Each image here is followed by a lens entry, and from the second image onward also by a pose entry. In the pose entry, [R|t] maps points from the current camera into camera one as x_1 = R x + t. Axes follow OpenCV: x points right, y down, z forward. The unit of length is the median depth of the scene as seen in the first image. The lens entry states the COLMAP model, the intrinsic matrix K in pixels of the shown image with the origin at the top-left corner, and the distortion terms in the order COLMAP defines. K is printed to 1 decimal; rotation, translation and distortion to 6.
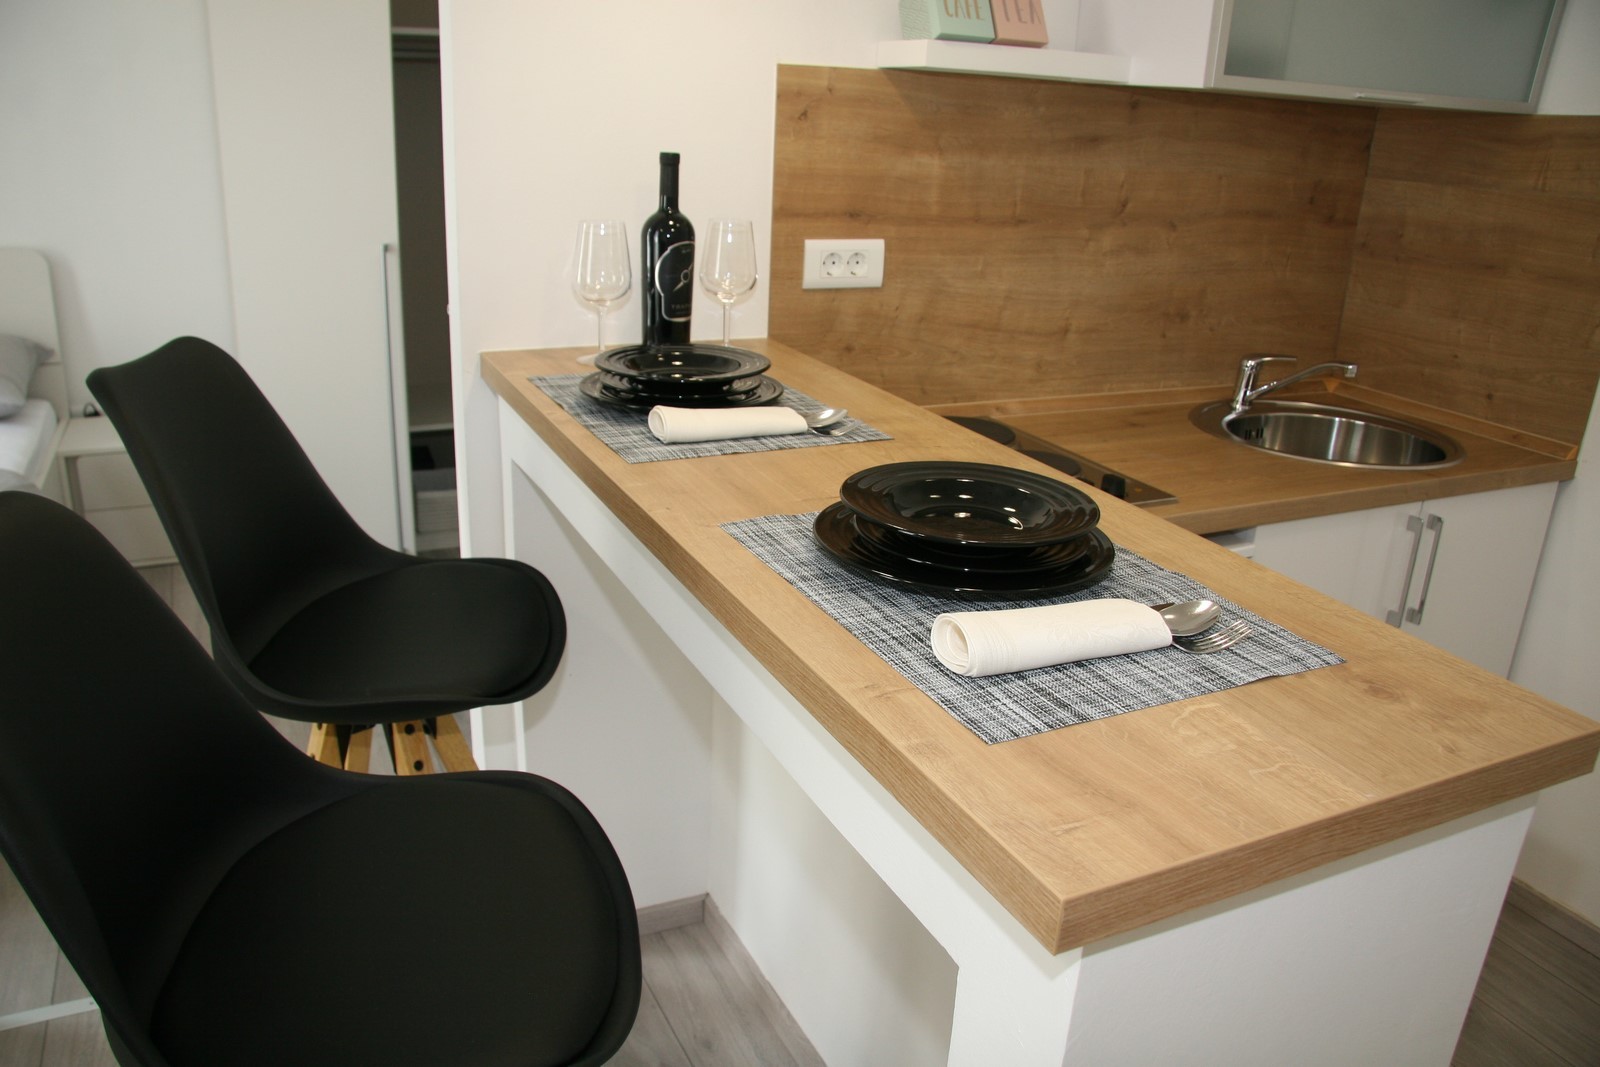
lens RADIAL K [[1207.4, 0, 771.6], [0, 1207.4, 535.0], [0, 0, 1]] dist [-0.175386, 0.104262]
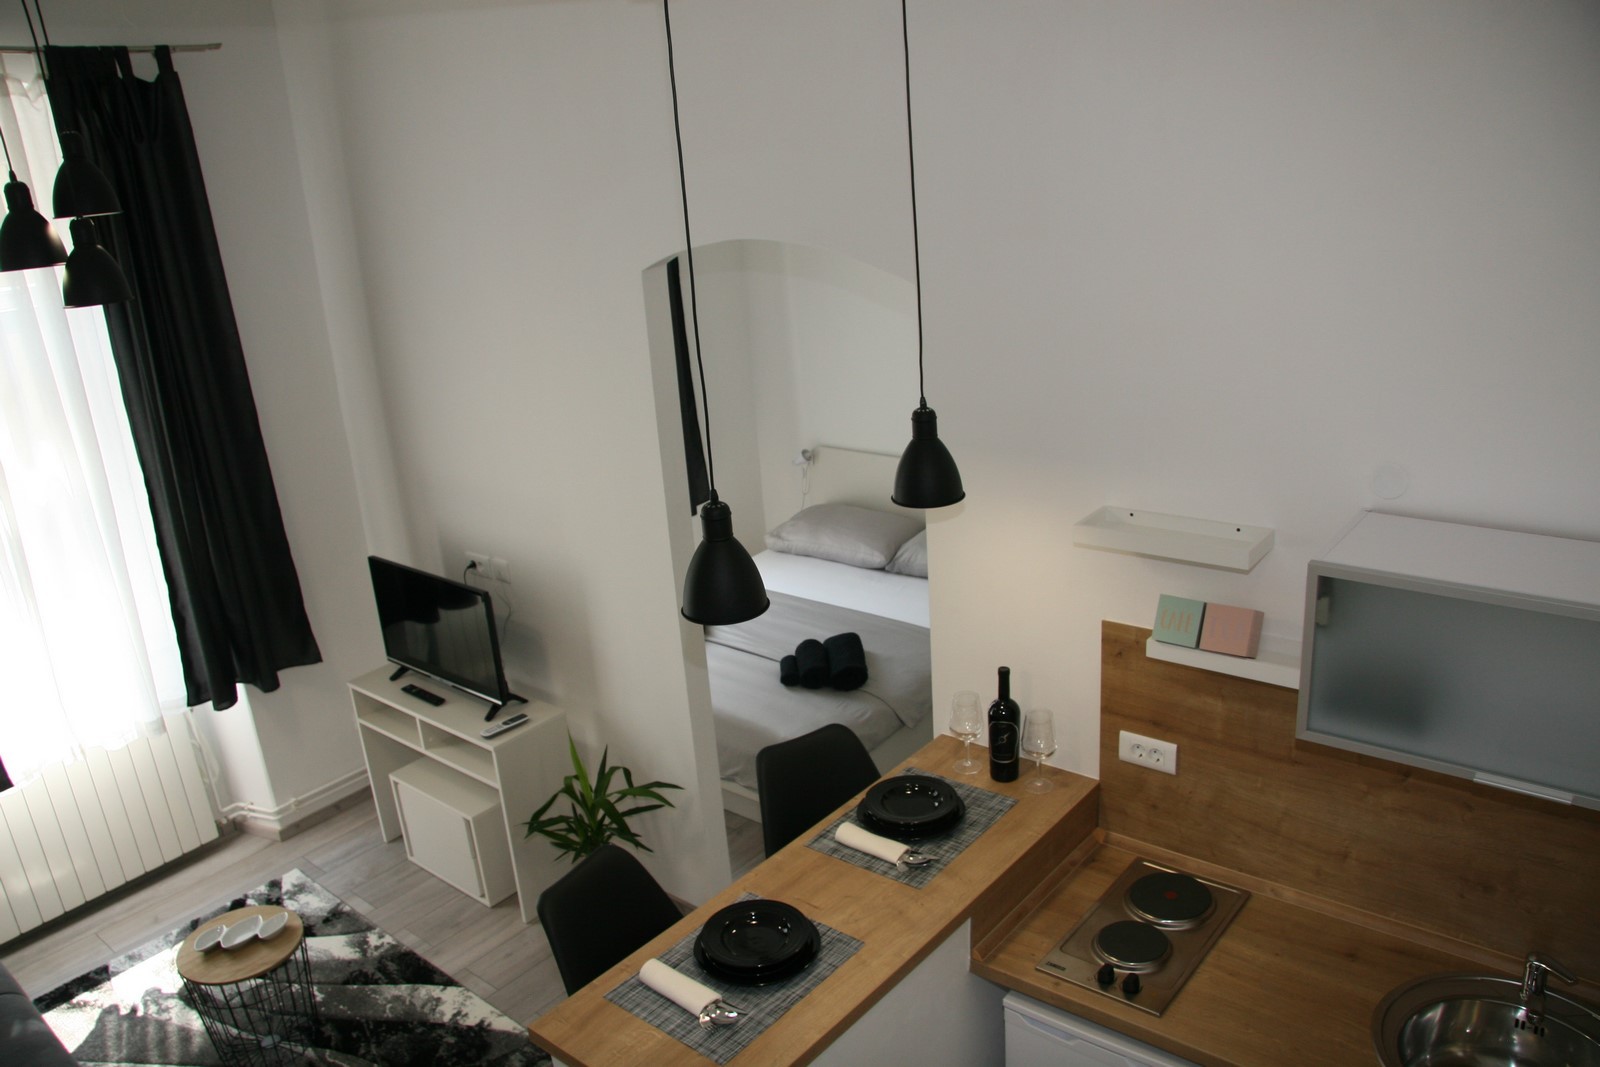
lens RADIAL K [[1207.4, 0, 771.6], [0, 1207.4, 535.0], [0, 0, 1]] dist [-0.175386, 0.104262]
pose [[0.408099, 0.217950, -0.886540, 1.060872], [-0.215108, 0.966700, 0.138636, -0.569737], [0.887234, 0.134125, 0.441392, -0.065187]]
